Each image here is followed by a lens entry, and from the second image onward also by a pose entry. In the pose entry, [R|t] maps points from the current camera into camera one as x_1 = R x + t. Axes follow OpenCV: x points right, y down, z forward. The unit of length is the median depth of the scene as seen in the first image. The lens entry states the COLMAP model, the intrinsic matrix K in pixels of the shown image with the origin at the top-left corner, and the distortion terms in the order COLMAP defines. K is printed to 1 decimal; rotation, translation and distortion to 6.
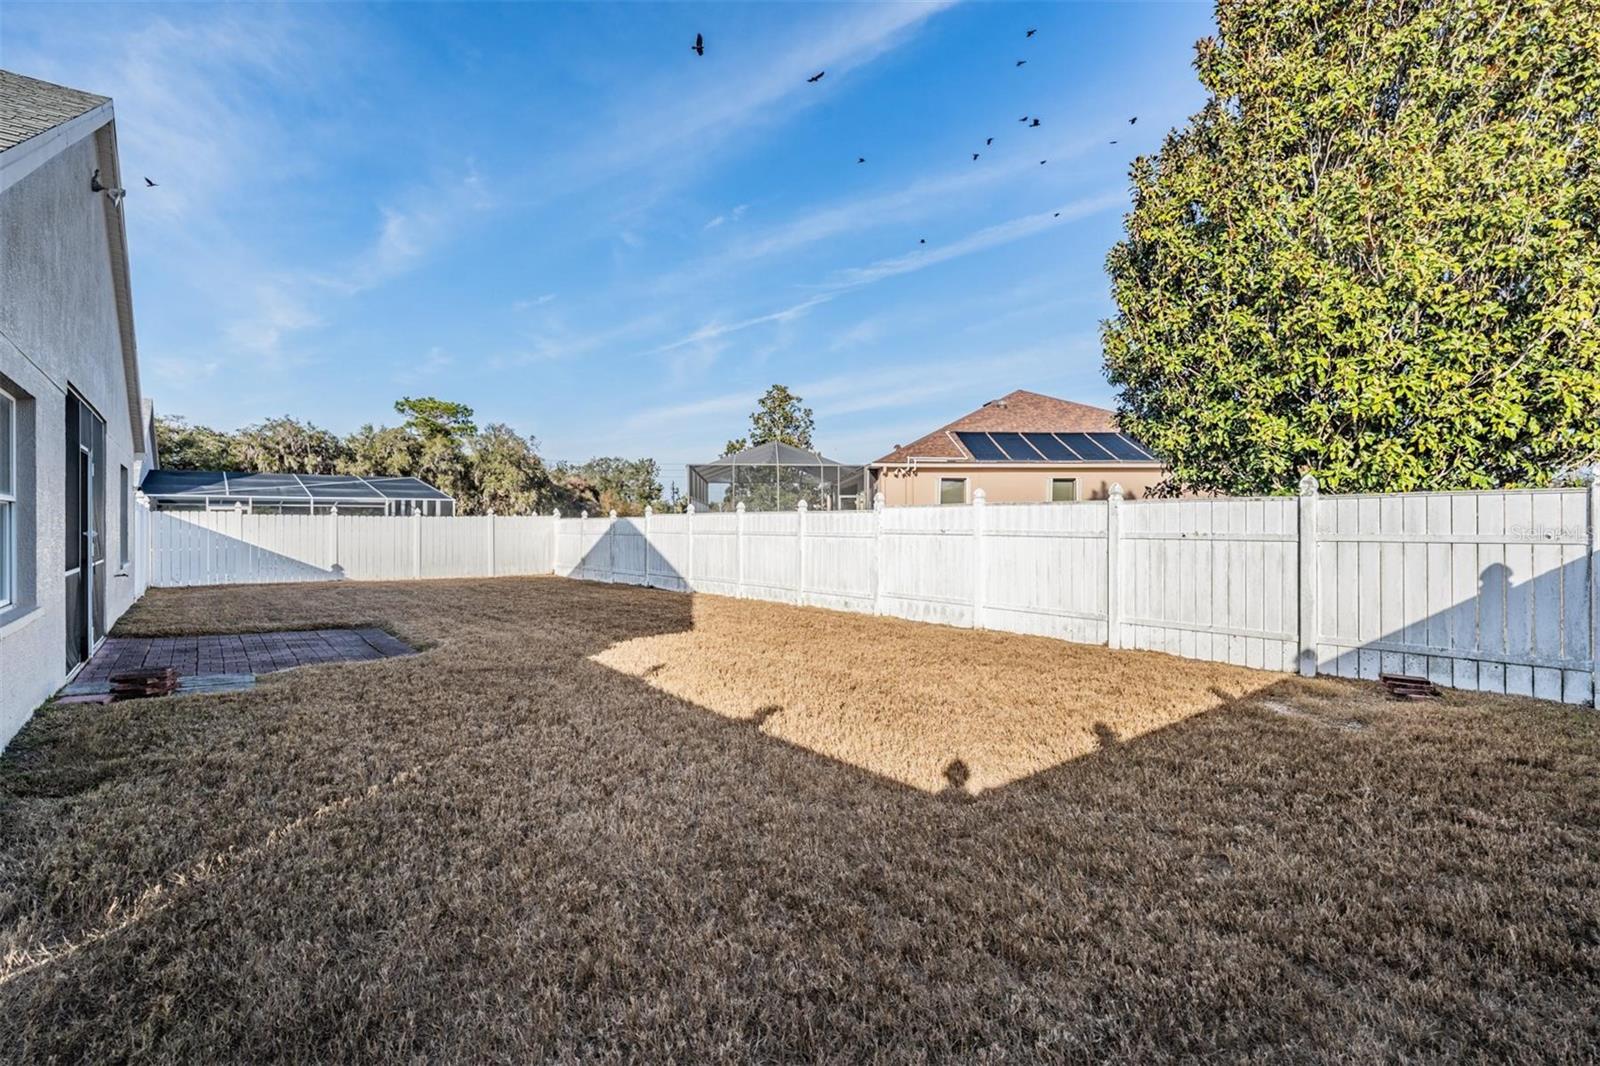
lens RADIAL K [[720.7, 0, 793.7], [0, 720.7, 530.2], [0, 0, 1]] dist [-0.002599, -0.000747]
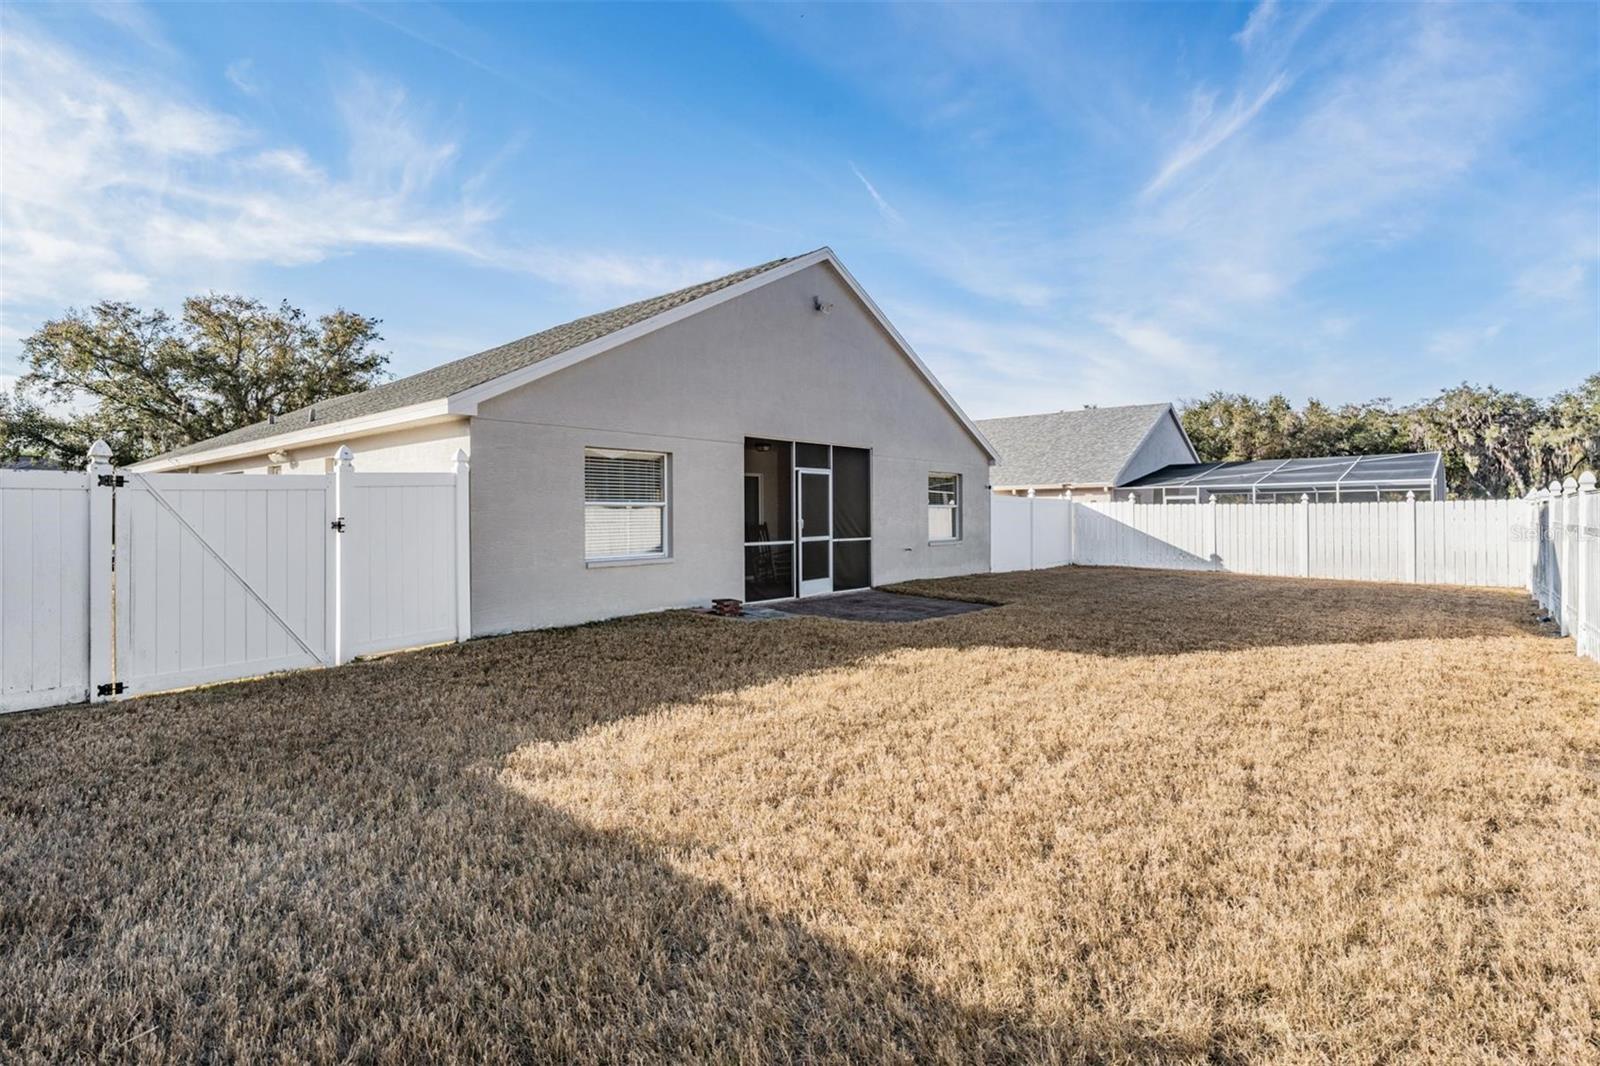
lens RADIAL K [[794.8, 0, 799.4], [0, 794.8, 516.1], [0, 0, 1]] dist [-0.000003, -0.000030]
pose [[0.118917, 0.002985, -0.992900, 0.136114], [-0.003193, 0.999991, 0.002624, -0.001944], [0.992899, 0.002858, 0.118925, 0.117002]]
